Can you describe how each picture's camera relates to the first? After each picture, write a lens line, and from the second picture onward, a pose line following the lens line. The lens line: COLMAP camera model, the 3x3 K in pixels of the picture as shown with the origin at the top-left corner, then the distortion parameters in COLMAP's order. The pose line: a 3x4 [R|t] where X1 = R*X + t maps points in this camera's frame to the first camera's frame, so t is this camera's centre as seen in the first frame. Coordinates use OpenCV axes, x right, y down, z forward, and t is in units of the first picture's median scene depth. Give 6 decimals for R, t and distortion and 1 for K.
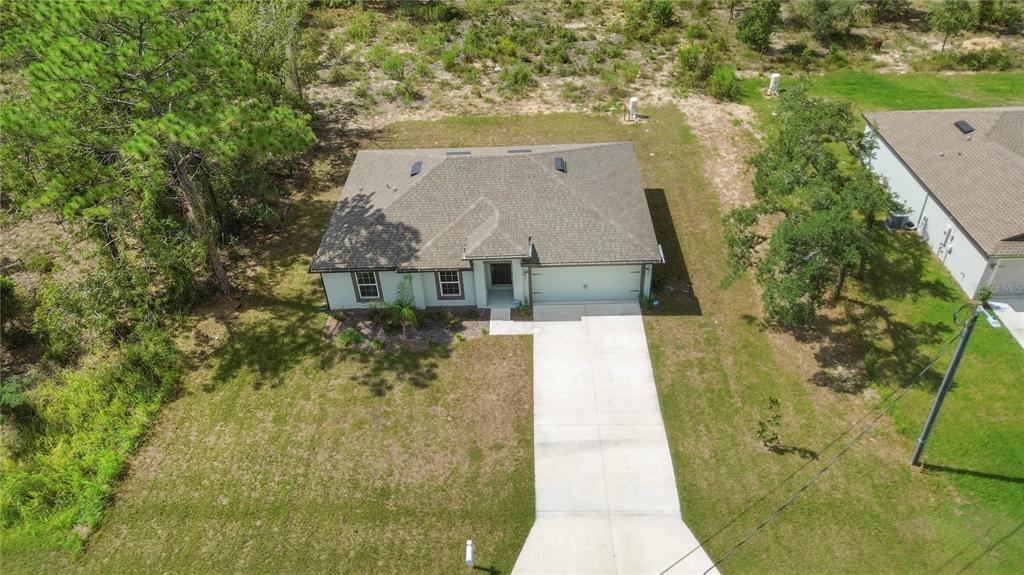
lens RADIAL K [[727.8, 0, 515.7], [0, 727.8, 287.4], [0, 0, 1]] dist [0.057925, -0.048904]
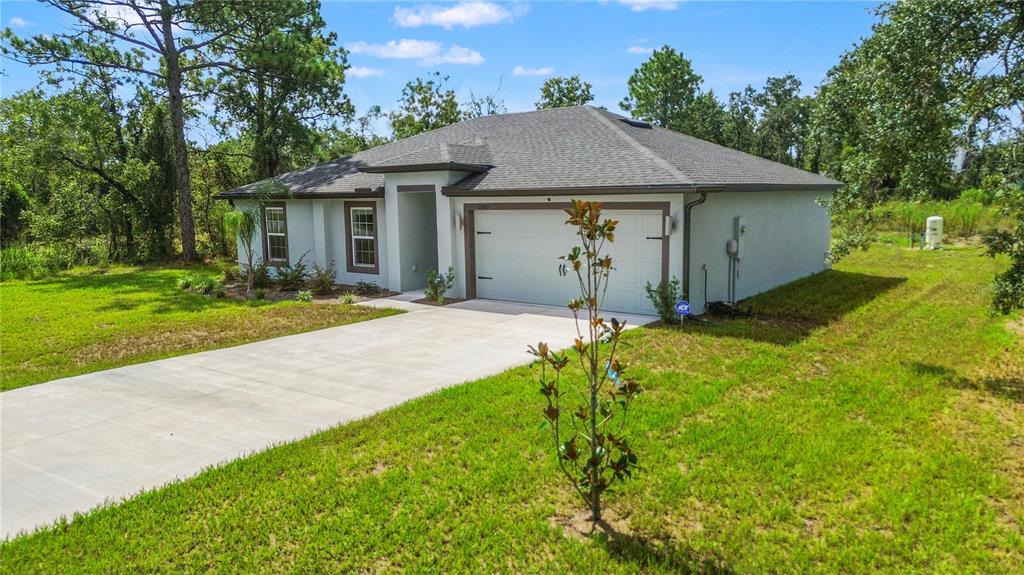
lens RADIAL K [[727.8, 0, 515.7], [0, 727.8, 287.4], [0, 0, 1]] dist [0.057925, -0.048904]
pose [[0.807124, 0.097130, -0.582337, 0.357919], [-0.370768, 0.850991, -0.371948, 0.201690], [0.459436, 0.516120, 0.722868, 0.659670]]
